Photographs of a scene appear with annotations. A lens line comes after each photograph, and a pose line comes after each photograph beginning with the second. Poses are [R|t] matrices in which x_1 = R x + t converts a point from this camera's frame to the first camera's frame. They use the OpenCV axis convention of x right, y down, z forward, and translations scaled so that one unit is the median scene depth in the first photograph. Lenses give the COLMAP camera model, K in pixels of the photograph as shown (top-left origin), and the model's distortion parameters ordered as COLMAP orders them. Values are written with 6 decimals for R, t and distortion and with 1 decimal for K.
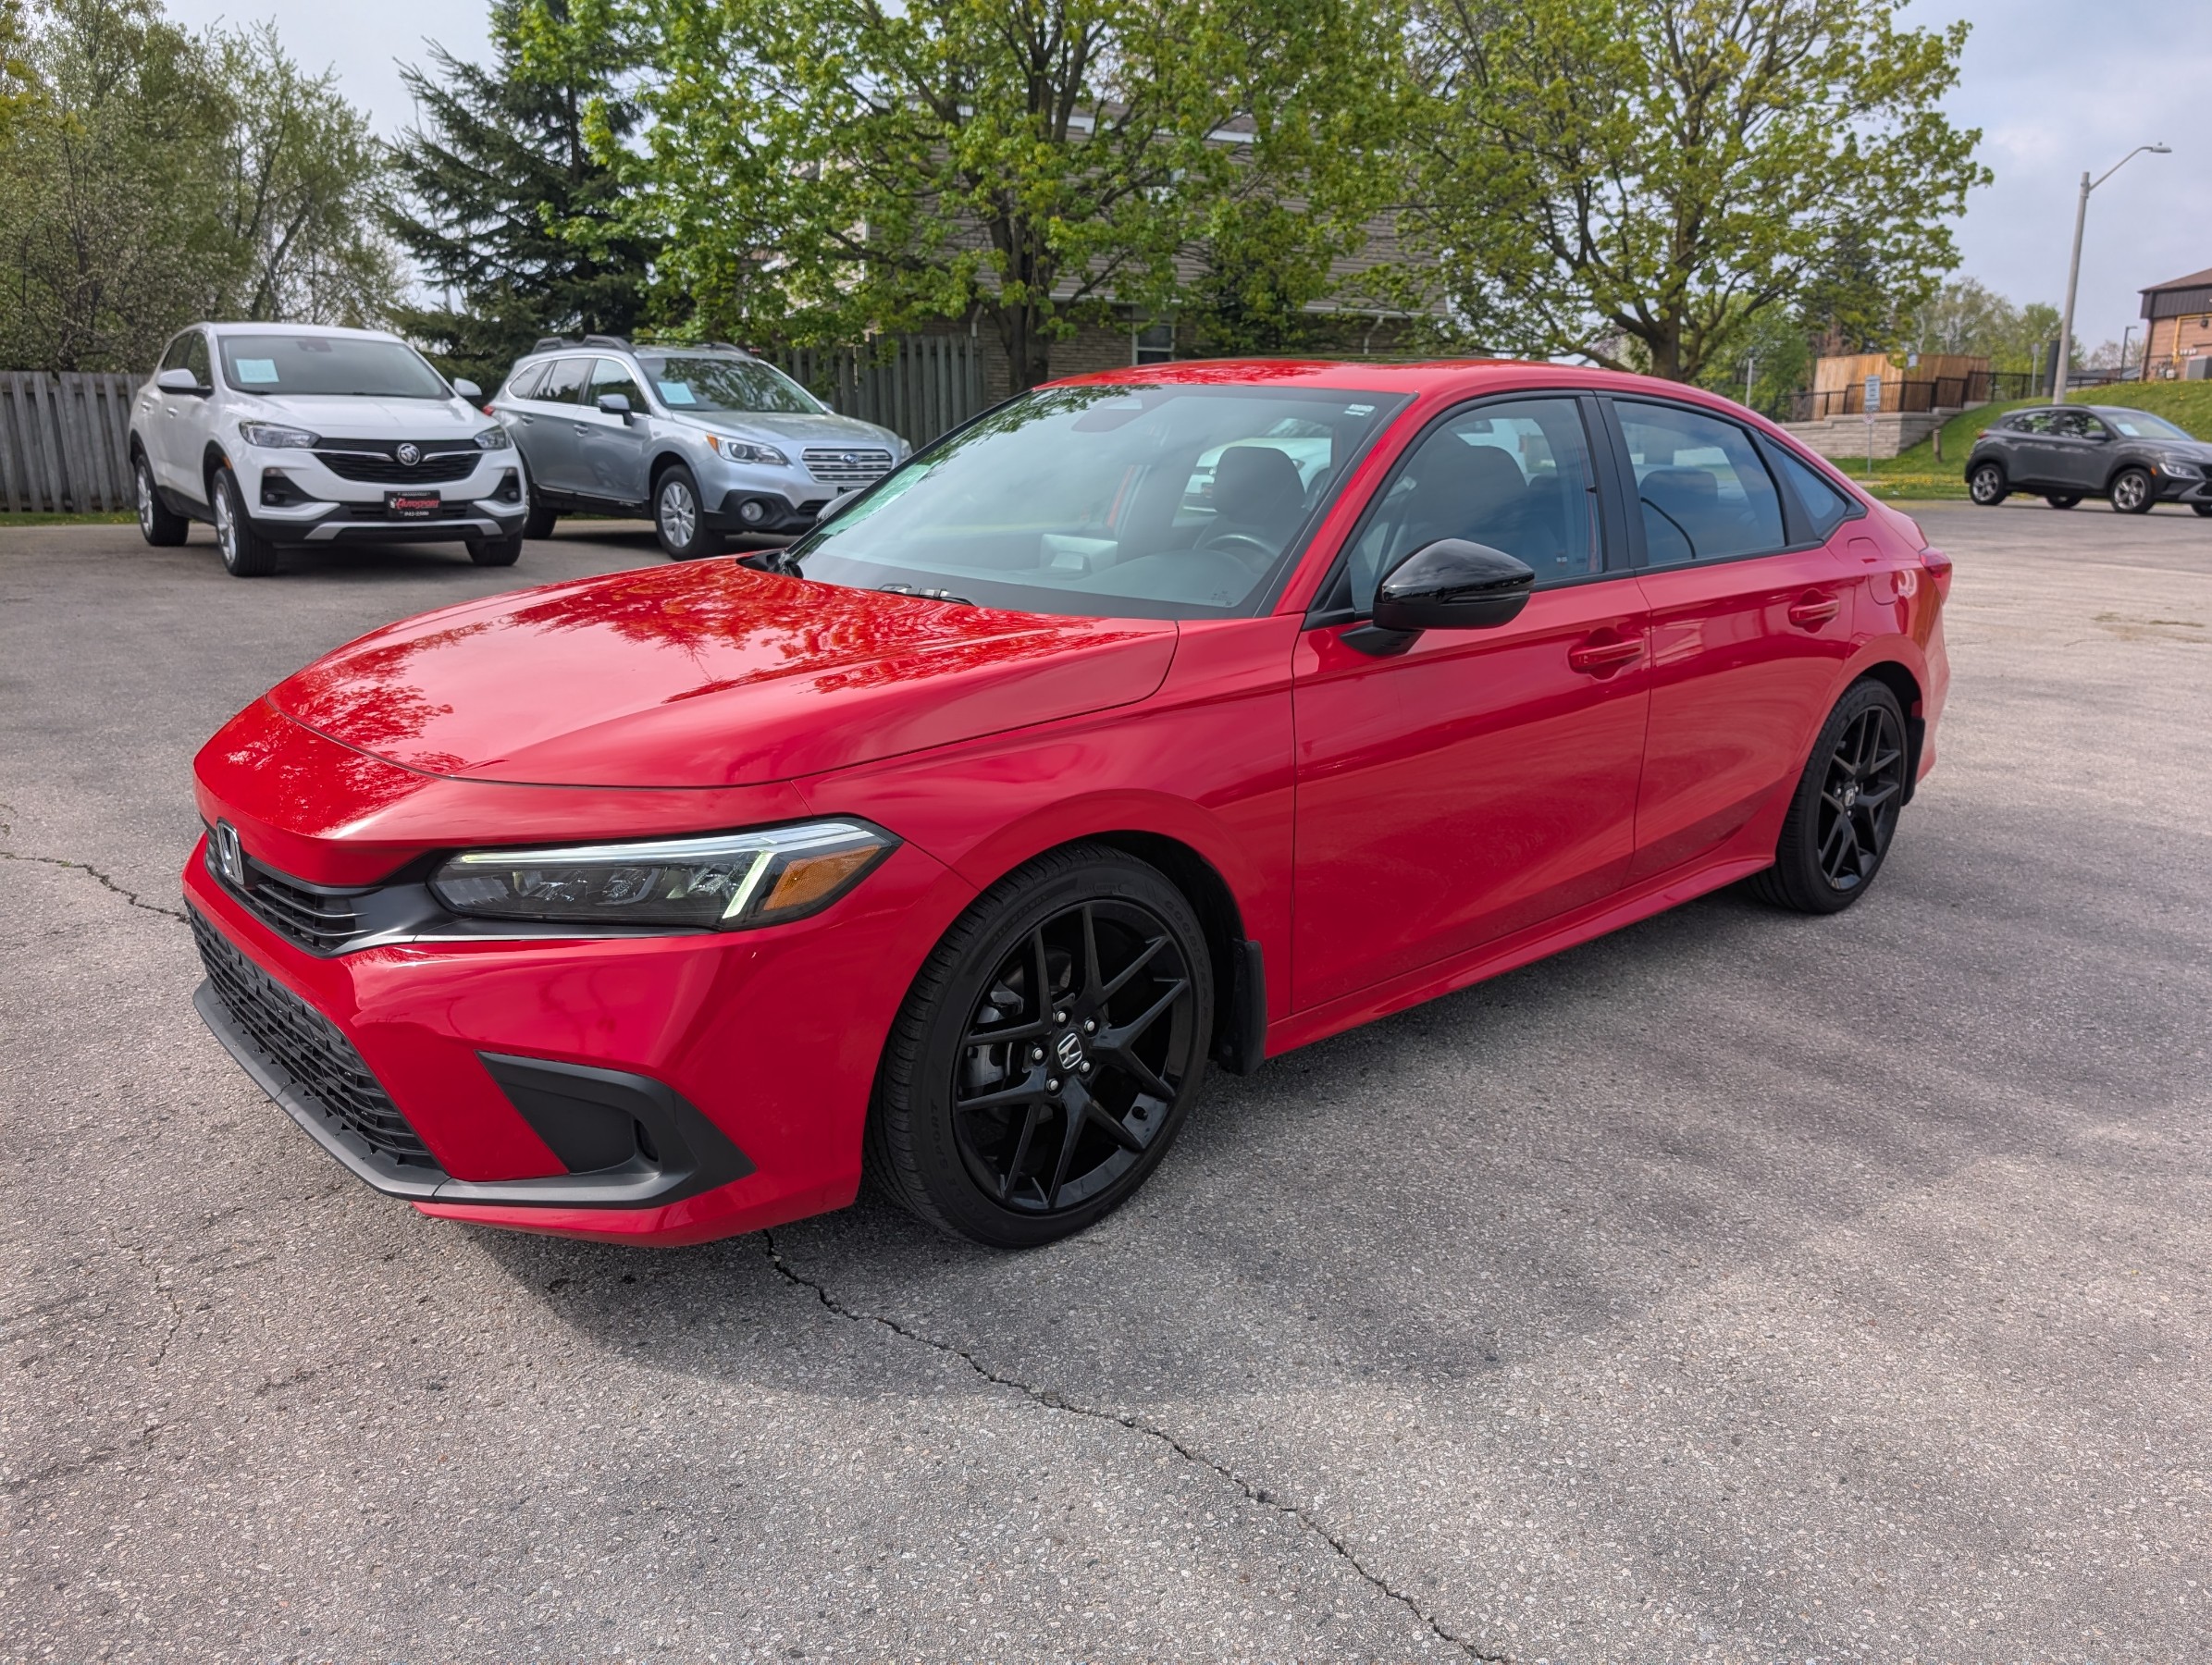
lens RADIAL K [[1569.3, 0, 1106.0], [0, 1569.3, 832.5], [0, 0, 1]] dist [0.002840, -0.002110]
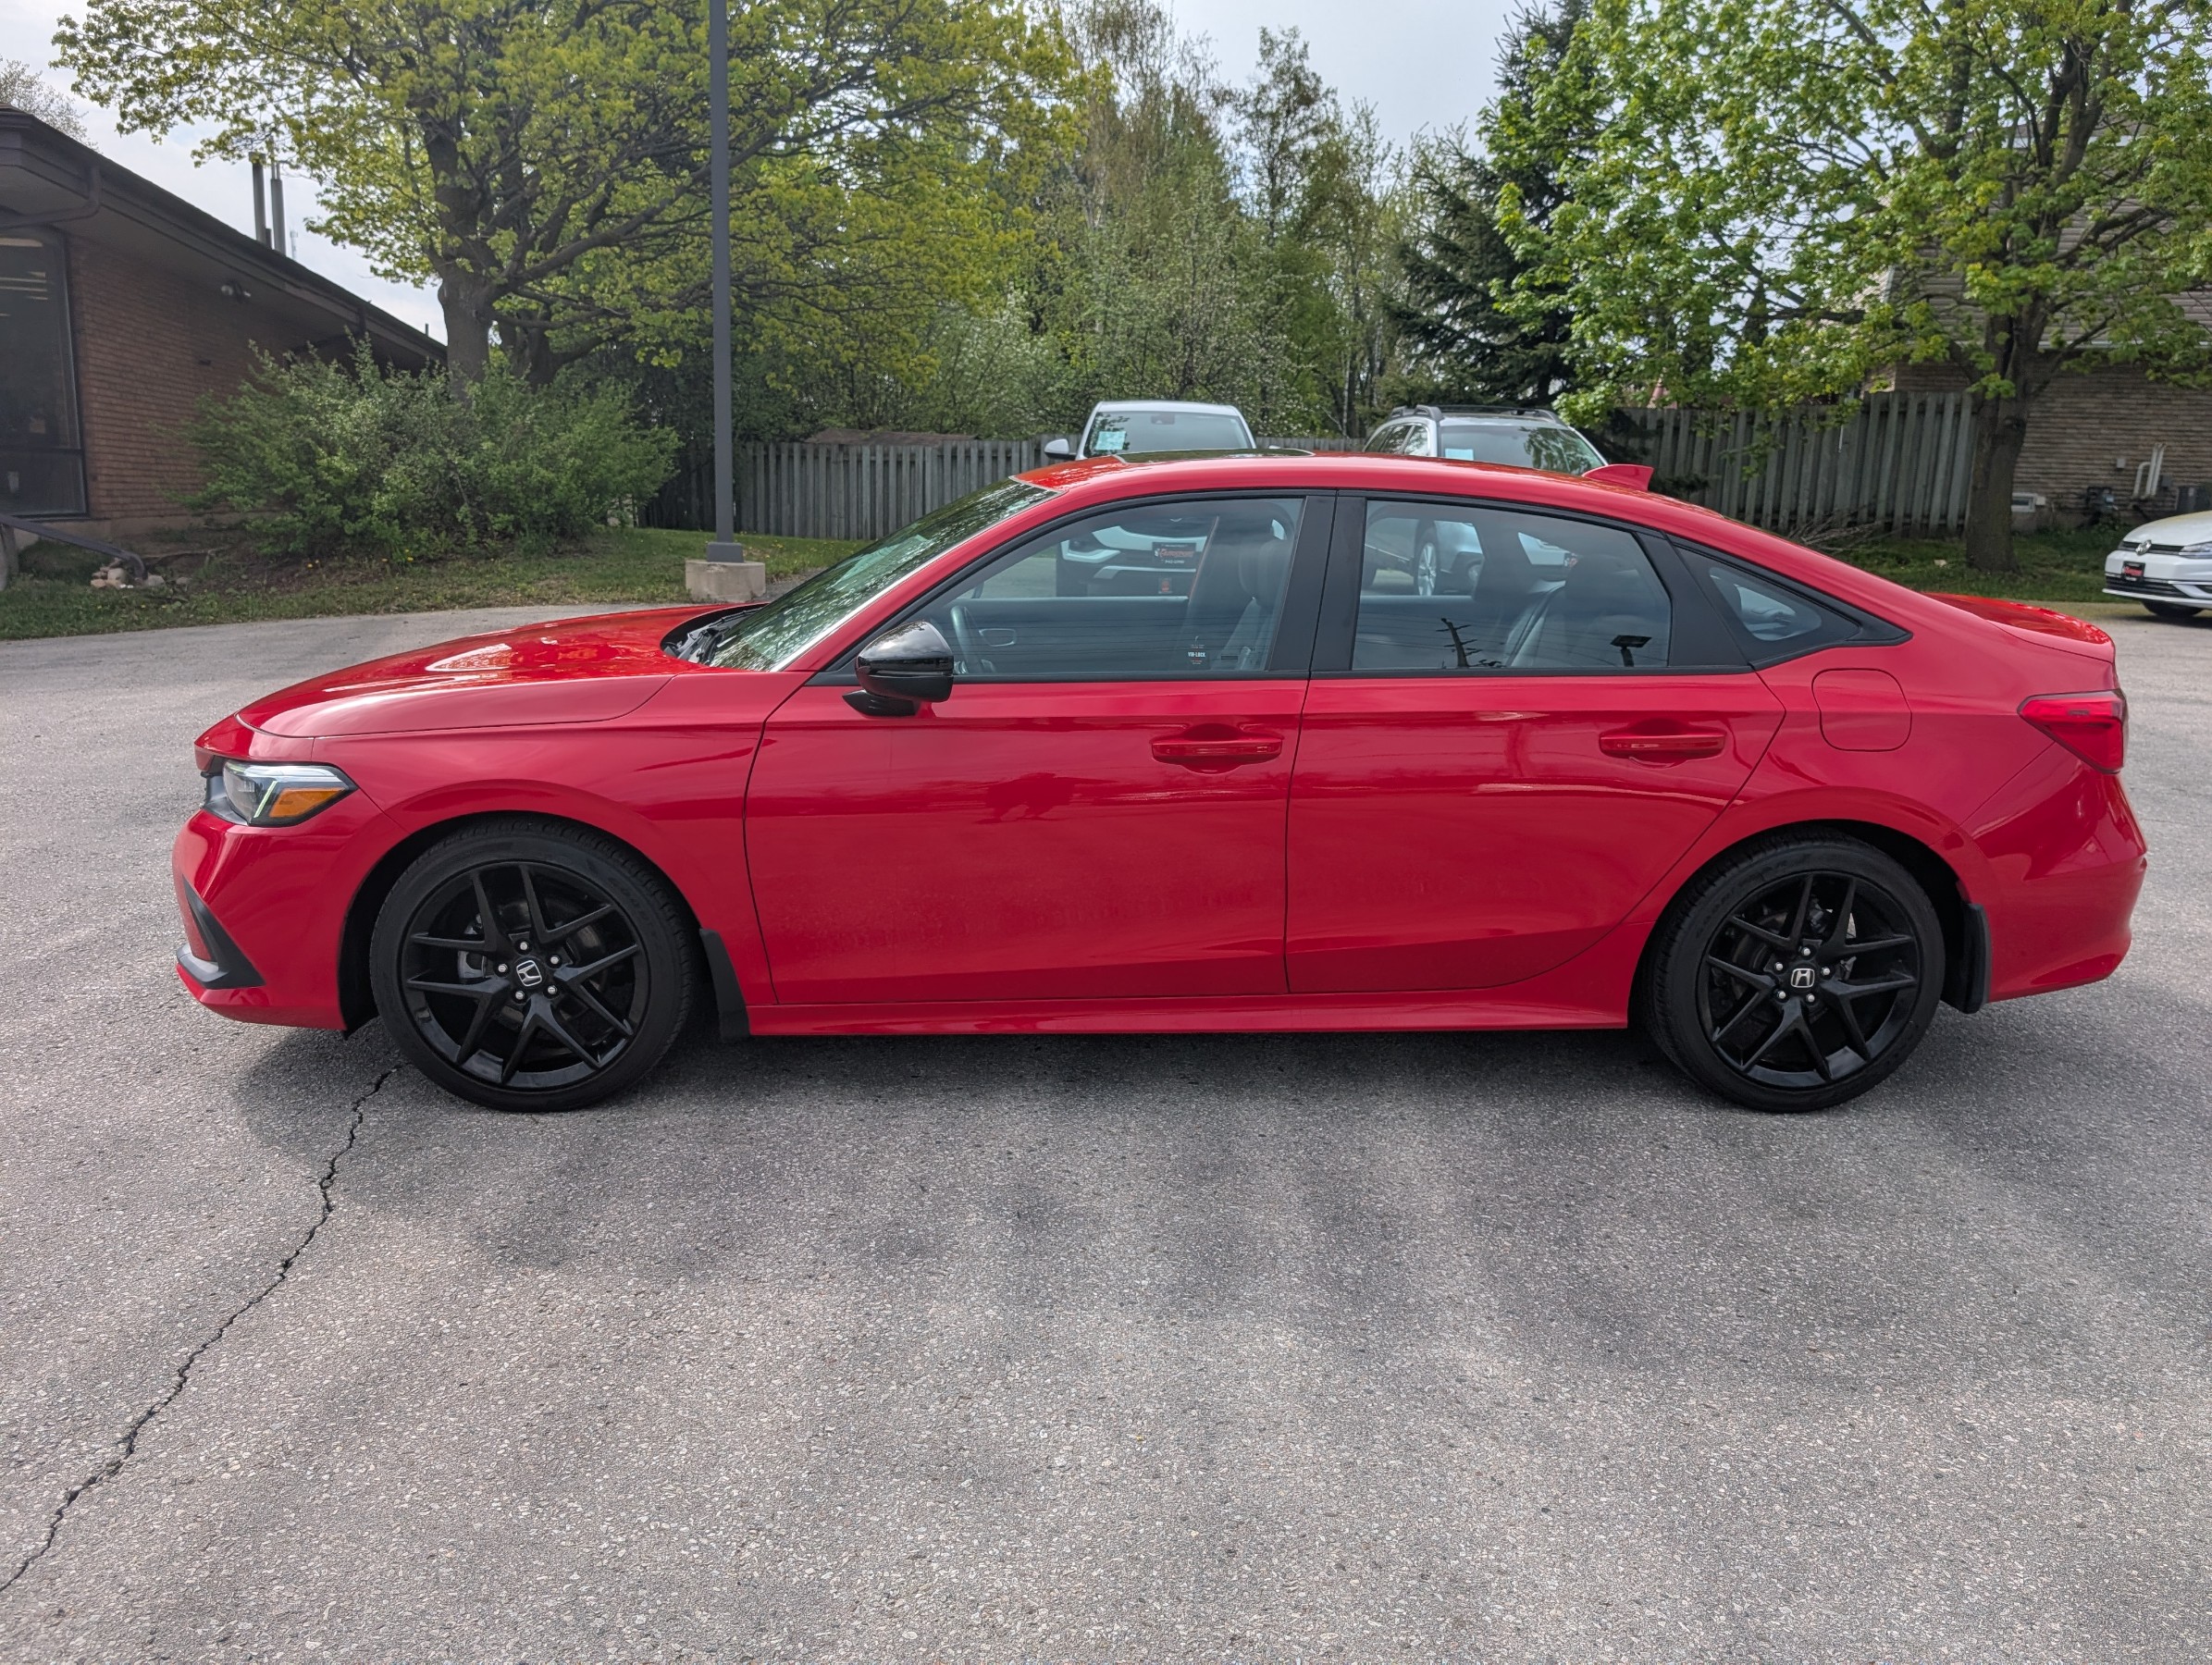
lens RADIAL K [[1558.1, 0, 1122.4], [0, 1558.1, 804.5], [0, 0, 1]] dist [0.052586, -0.084657]
pose [[0.785001, 0.138779, -0.603749, 0.859760], [-0.168772, 0.985629, 0.007119, -0.072803], [0.596061, 0.096307, 0.797142, 0.155210]]
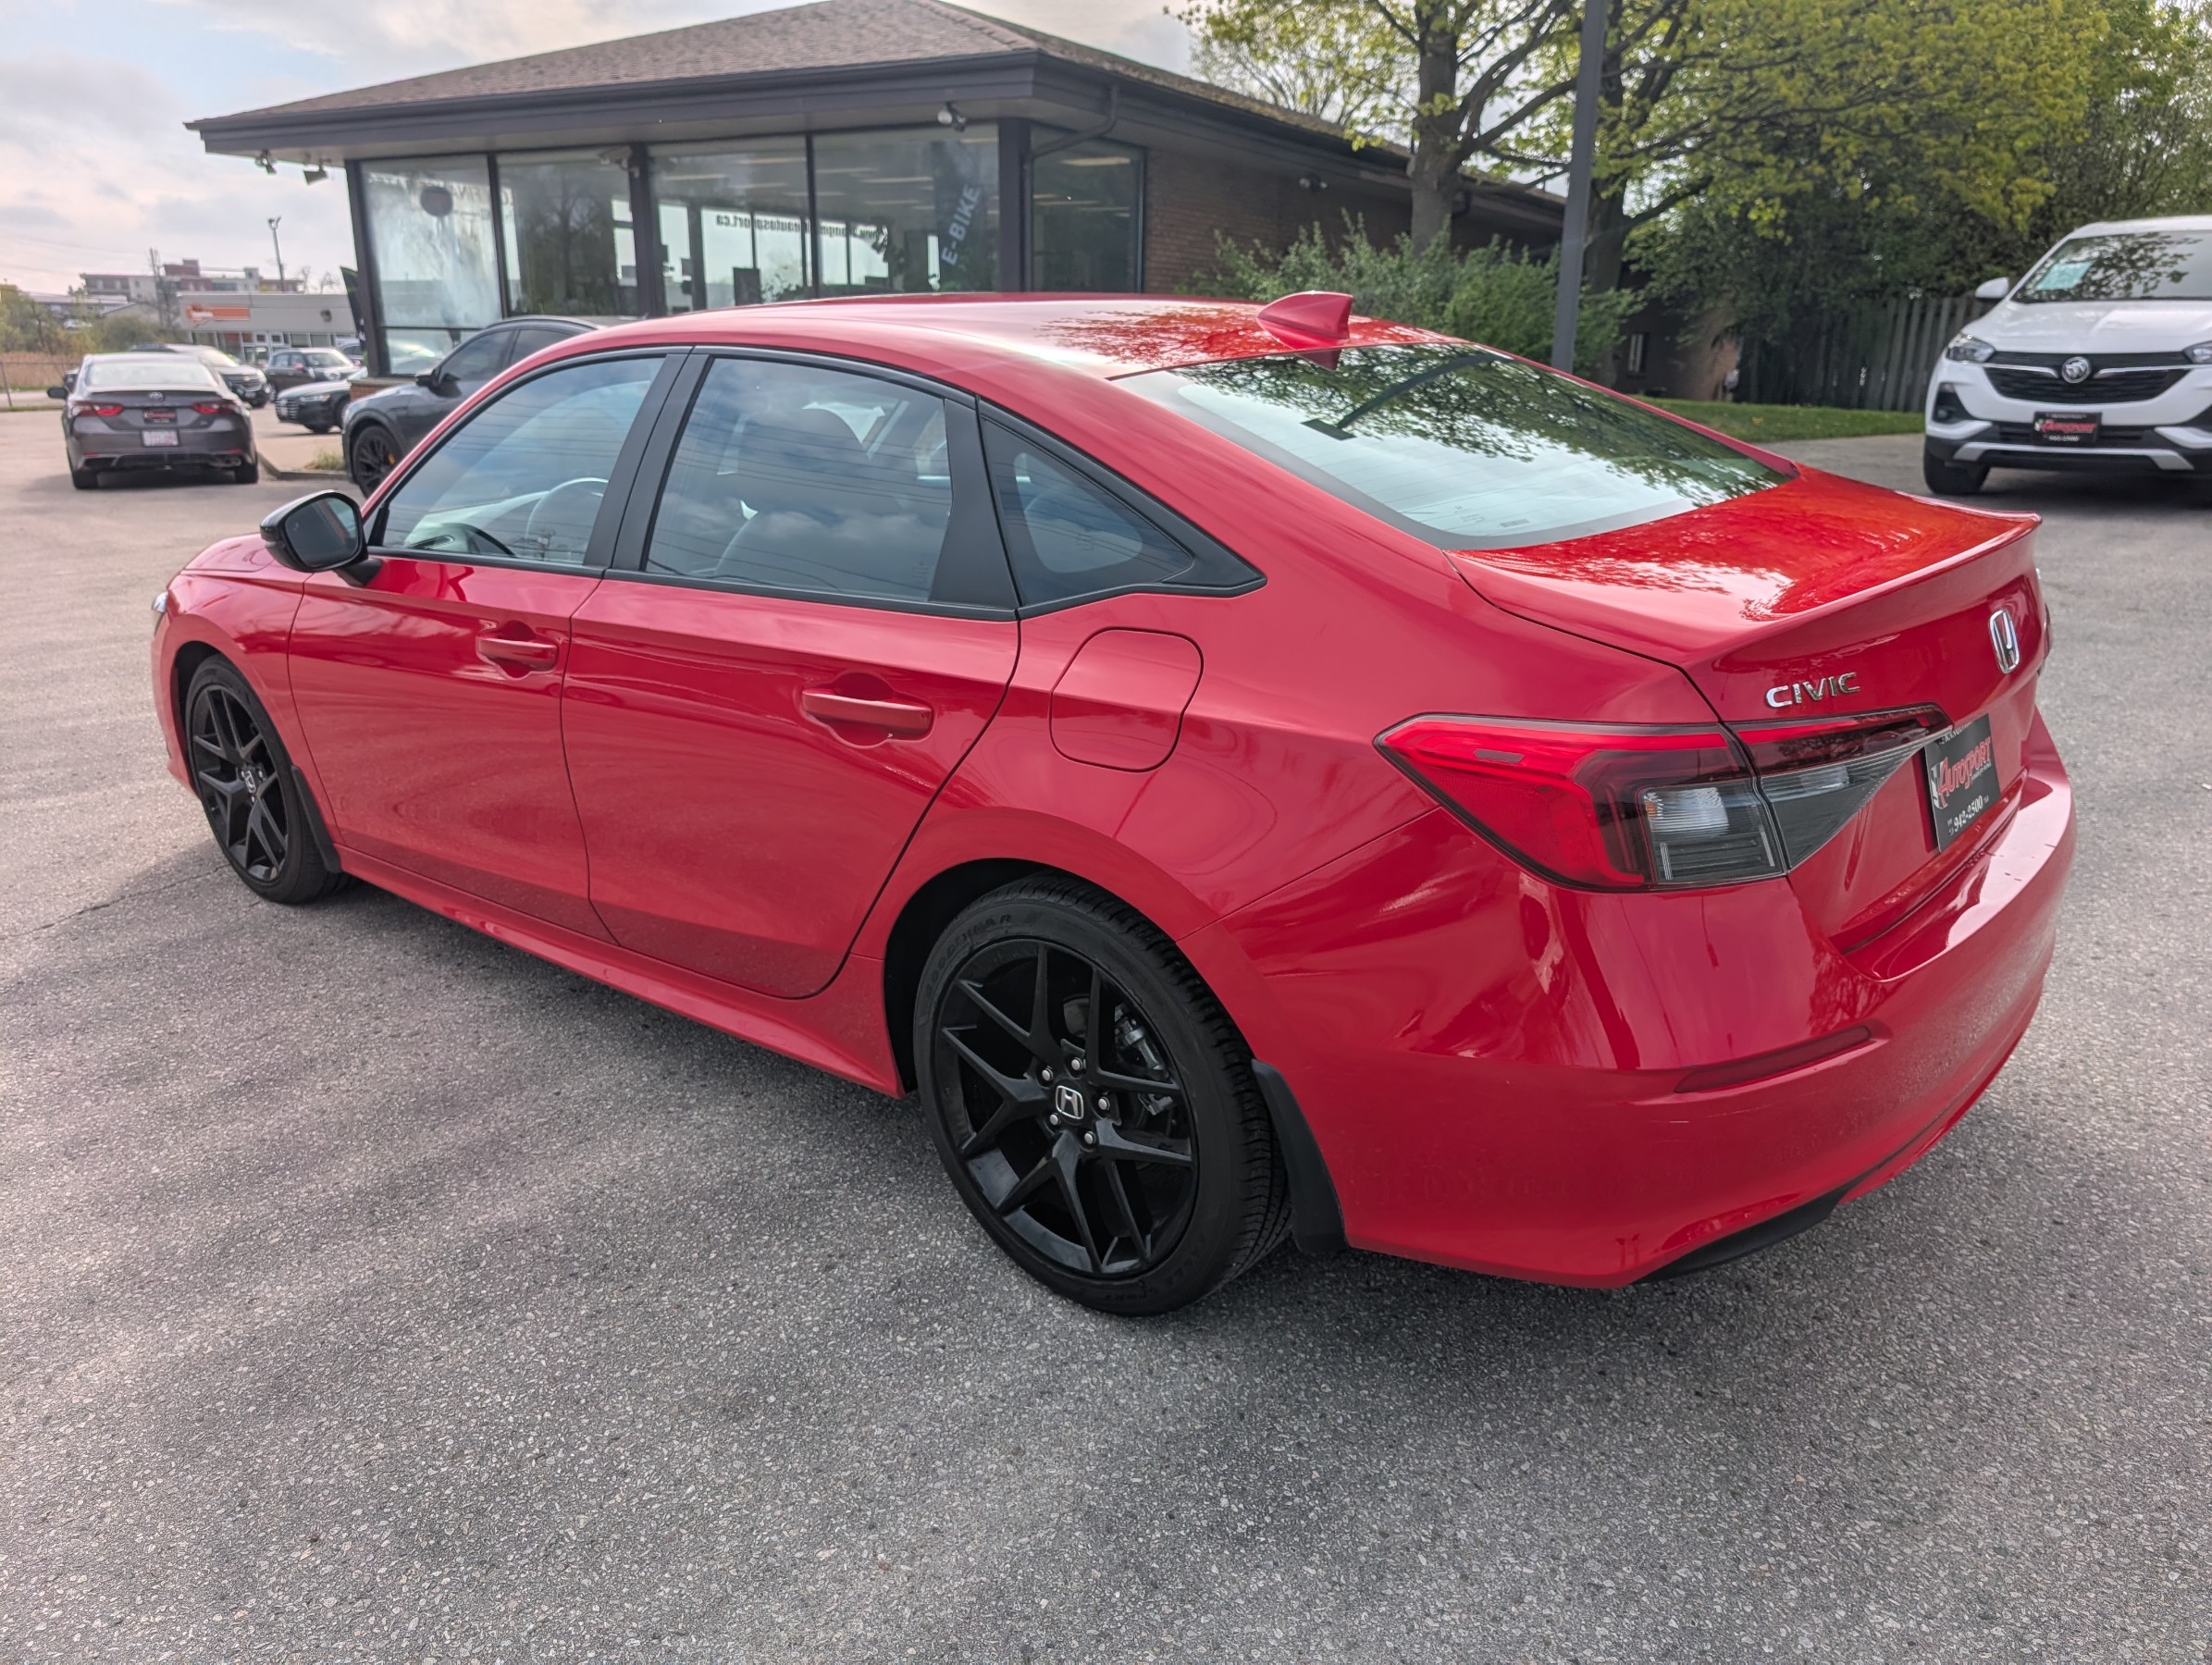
lens RADIAL K [[1573.7, 0, 1106.0], [0, 1573.7, 832.5], [0, 0, 1]] dist [-0.008644, -0.004167]
pose [[0.136326, 0.286862, -0.948222, 1.198430], [-0.226019, 0.940921, 0.252159, -0.304646], [0.964537, 0.179940, 0.193108, 1.132334]]
